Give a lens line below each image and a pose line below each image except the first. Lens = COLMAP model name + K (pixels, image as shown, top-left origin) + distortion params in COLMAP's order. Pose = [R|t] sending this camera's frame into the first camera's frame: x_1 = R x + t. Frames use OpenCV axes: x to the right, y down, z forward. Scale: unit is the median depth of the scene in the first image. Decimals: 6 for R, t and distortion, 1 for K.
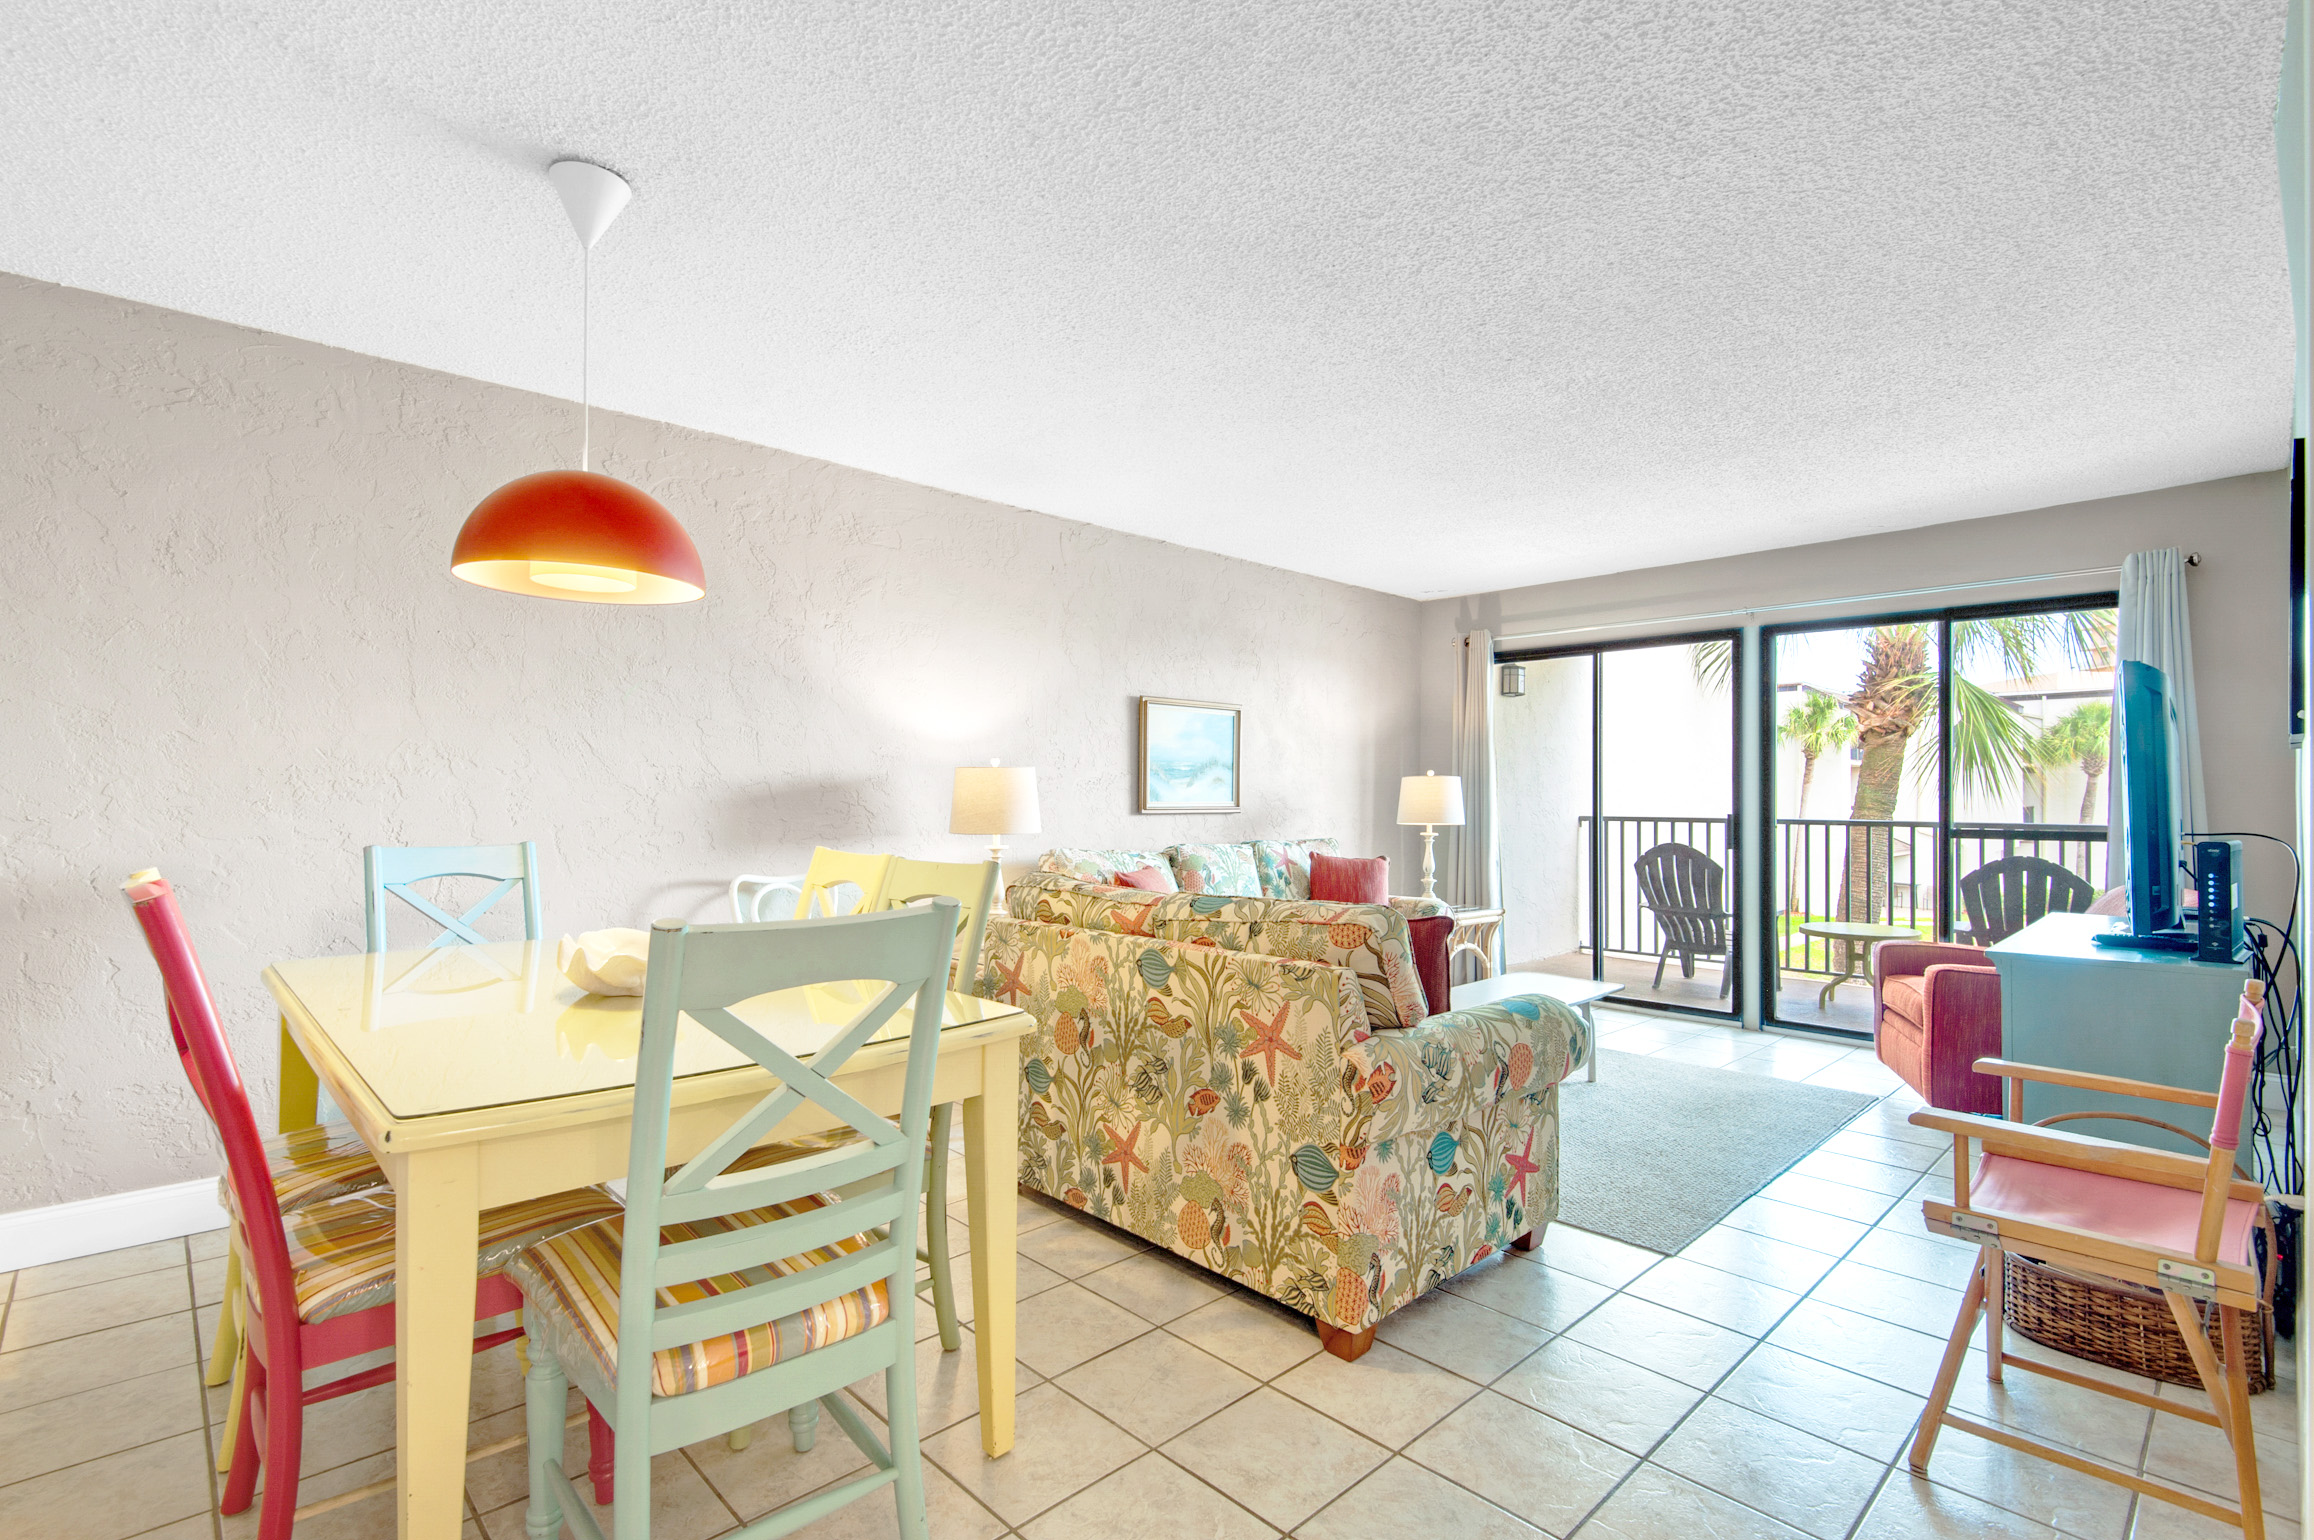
lens RADIAL K [[1067.9, 0, 1136.8], [0, 1067.9, 772.4], [0, 0, 1]] dist [-0.017655, -0.000442]
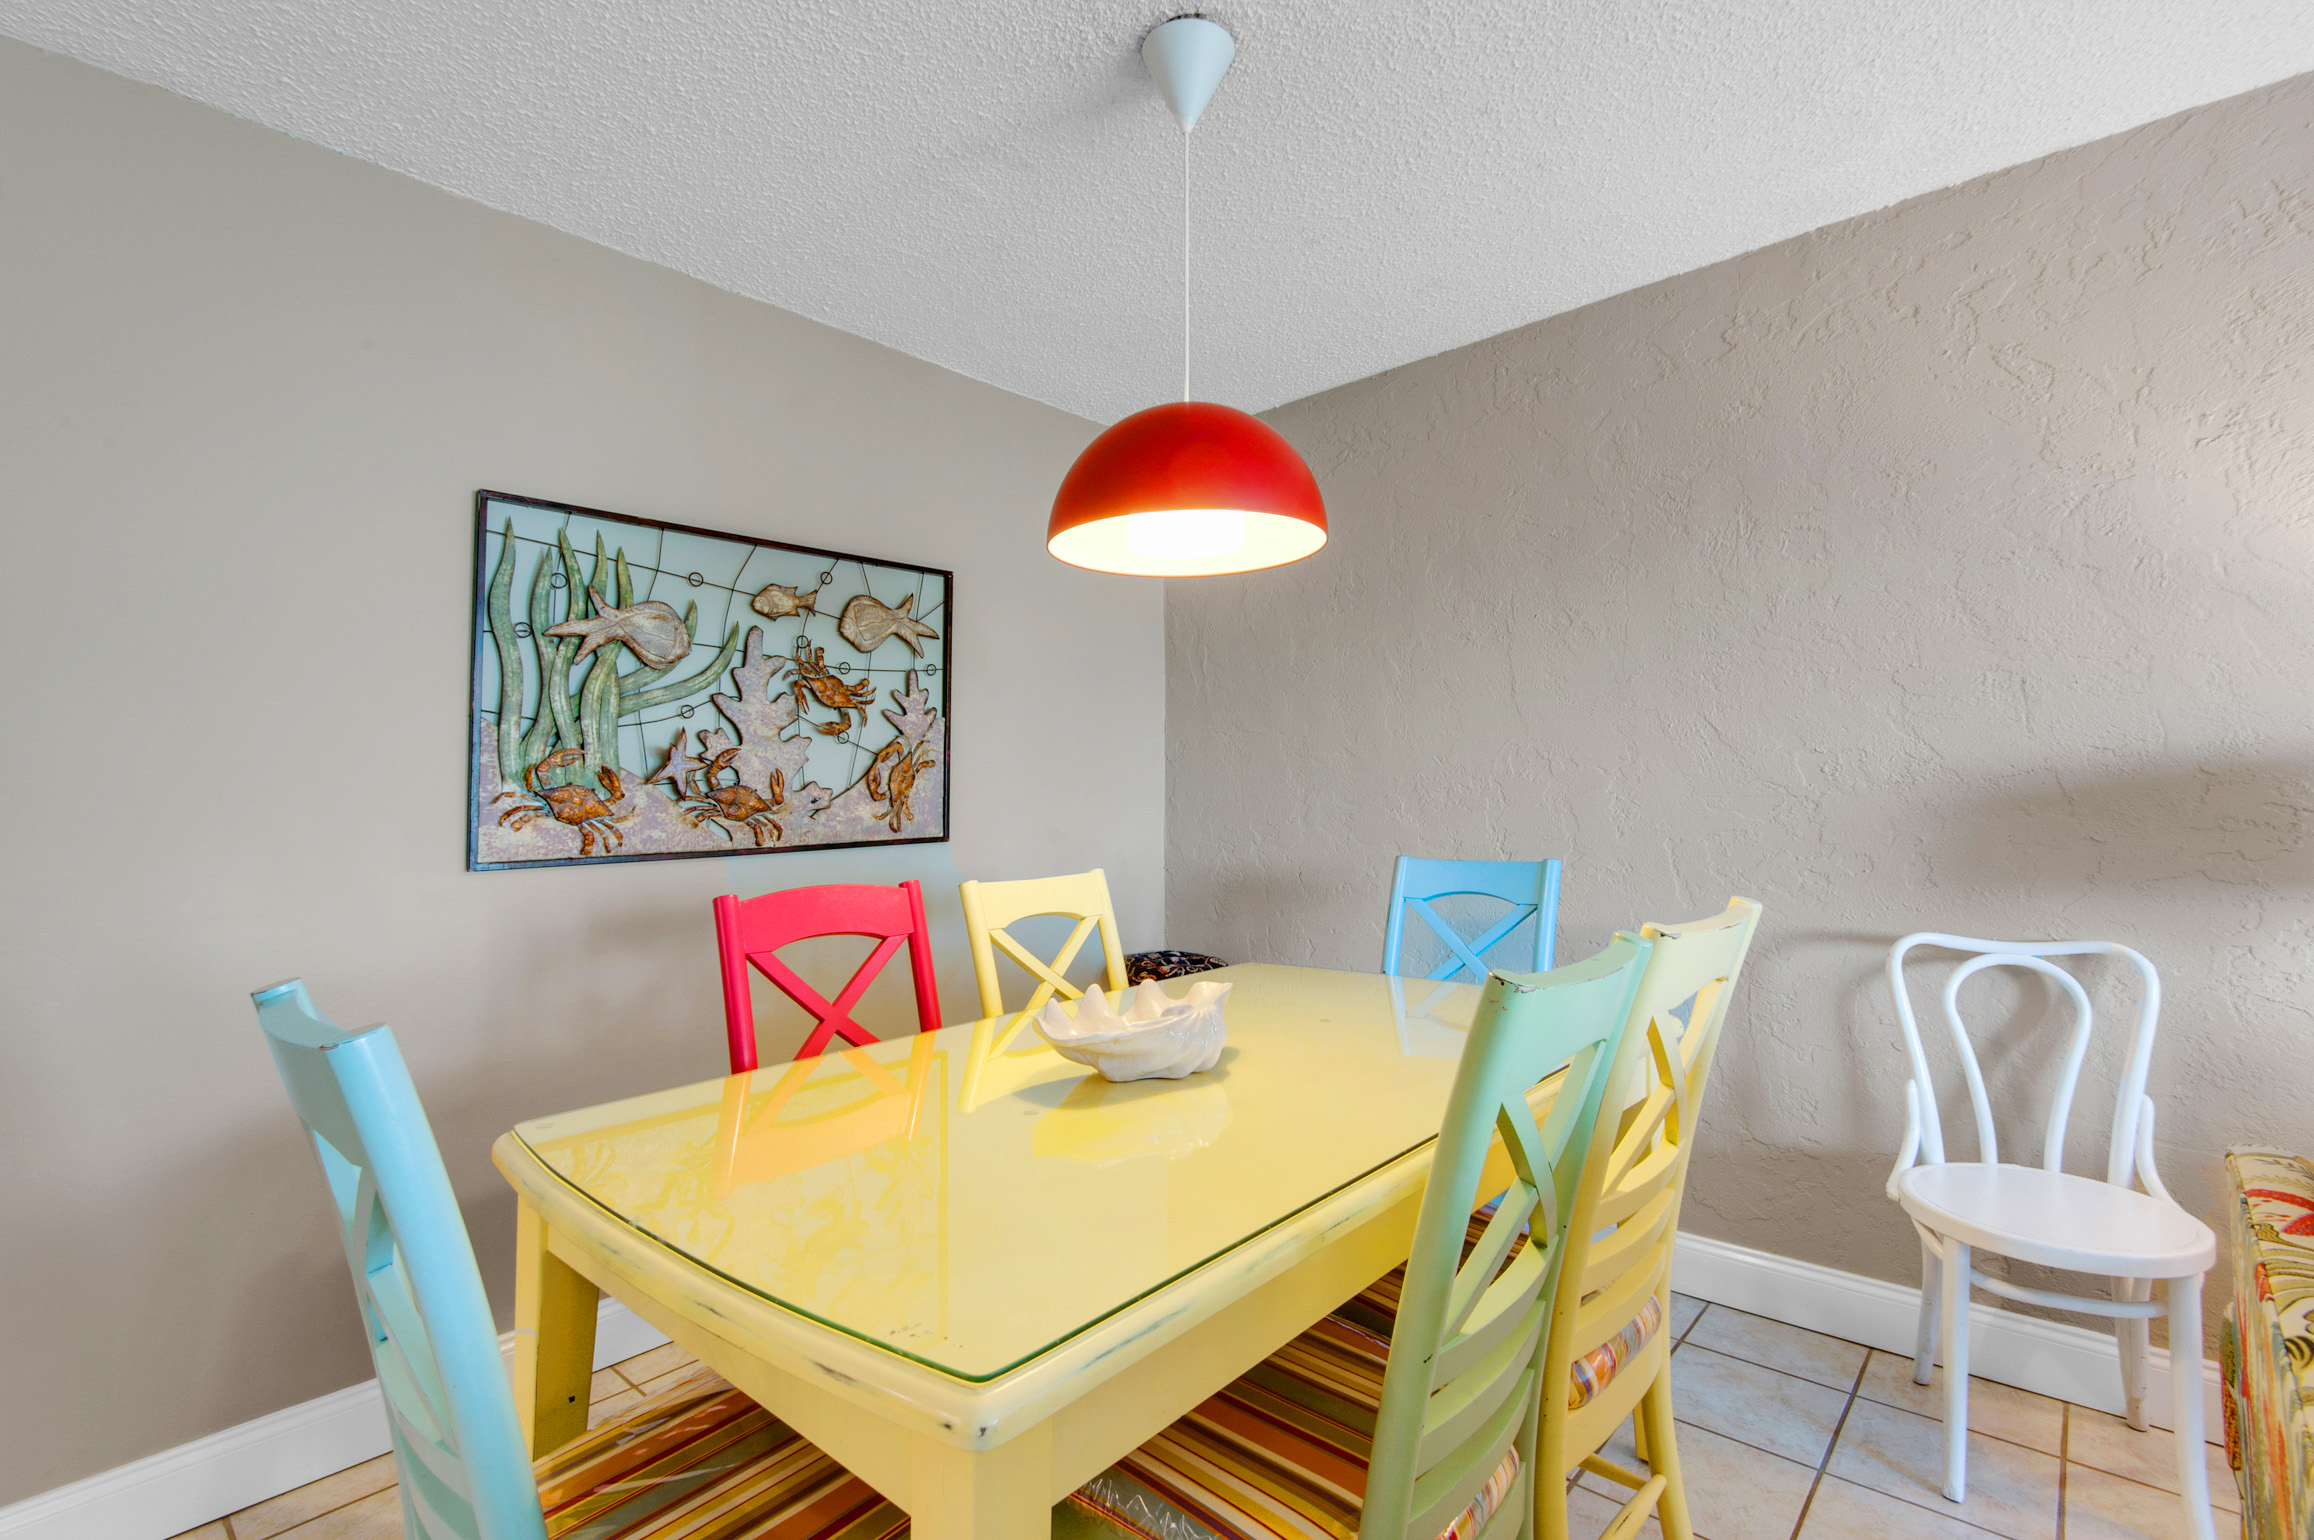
lens RADIAL K [[1039.5, 0, 1160.8], [0, 1039.5, 778.6], [0, 0, 1]] dist [0.016281, -0.001004]
pose [[0.094527, -0.029689, -0.995079, 0.180423], [0.039752, 0.998871, -0.026026, 0.013971], [0.994728, -0.037096, 0.095601, 0.602712]]
